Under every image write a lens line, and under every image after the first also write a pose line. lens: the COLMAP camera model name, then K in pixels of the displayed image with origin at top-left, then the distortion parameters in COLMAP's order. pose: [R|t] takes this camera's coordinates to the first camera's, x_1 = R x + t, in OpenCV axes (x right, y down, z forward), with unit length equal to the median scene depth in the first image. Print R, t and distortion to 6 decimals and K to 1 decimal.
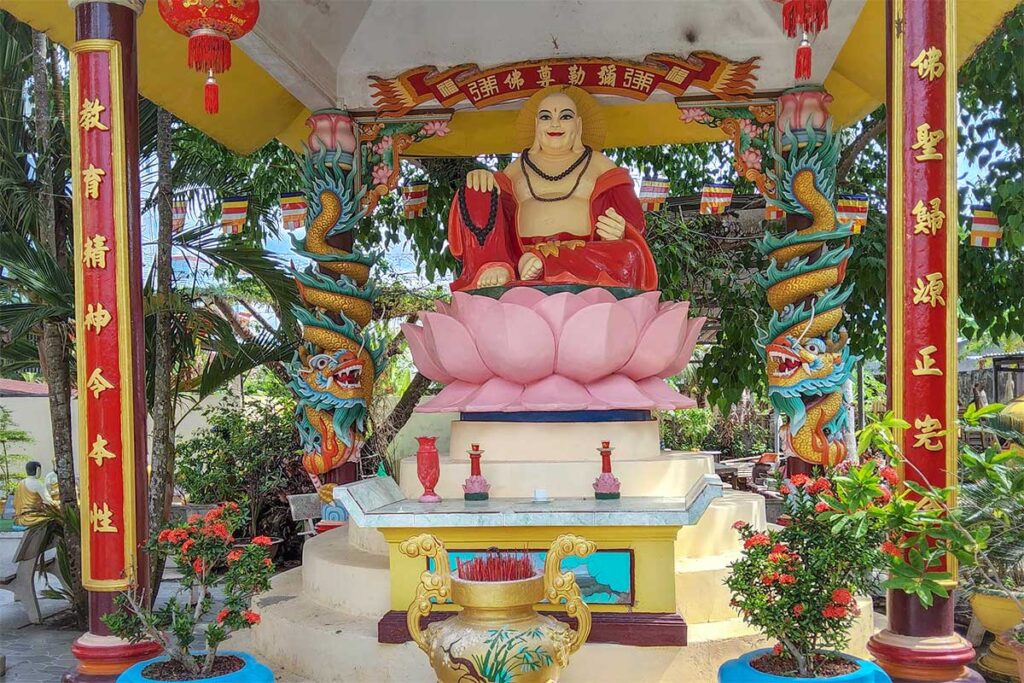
lens RADIAL K [[1023.7, 0, 512.0], [0, 1023.7, 341.5], [0, 0, 1]] dist [0.003299, -0.001439]
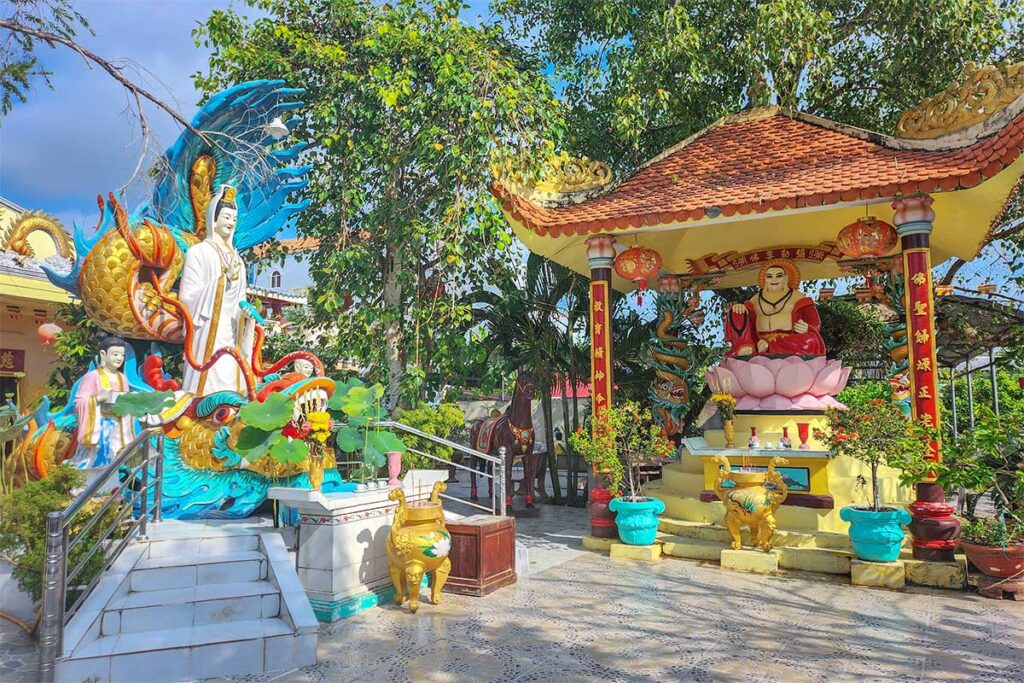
lens RADIAL K [[749.1, 0, 512.0], [0, 749.1, 341.5], [0, 0, 1]] dist [0.041354, 0.000072]
pose [[0.946348, -0.019549, -0.322556, 0.028112], [0.012142, 0.999615, -0.024961, -0.045676], [0.322920, 0.019705, 0.946221, -0.705019]]
